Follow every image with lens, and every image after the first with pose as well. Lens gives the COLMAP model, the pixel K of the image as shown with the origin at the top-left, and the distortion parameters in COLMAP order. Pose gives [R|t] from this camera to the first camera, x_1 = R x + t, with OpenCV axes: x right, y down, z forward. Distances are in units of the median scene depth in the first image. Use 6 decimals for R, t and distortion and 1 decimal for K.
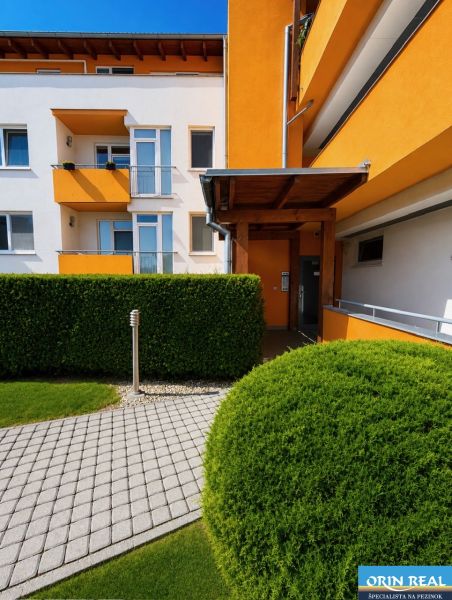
lens RADIAL K [[242.5, 0, 225.9], [0, 242.5, 301.2], [0, 0, 1]] dist [-0.000324, -0.000180]
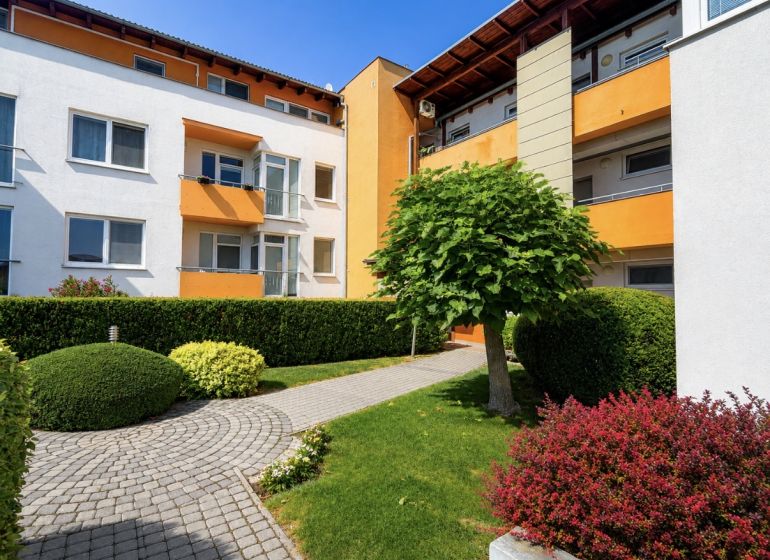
lens RADIAL K [[383.4, 0, 384.4], [0, 383.4, 279.7], [0, 0, 1]] dist [-0.001641, -0.000015]
pose [[0.821262, 0.025013, 0.570003, -0.864828], [0.044636, 0.993160, -0.107895, 0.018277], [-0.568803, 0.114053, 0.814528, -0.542311]]
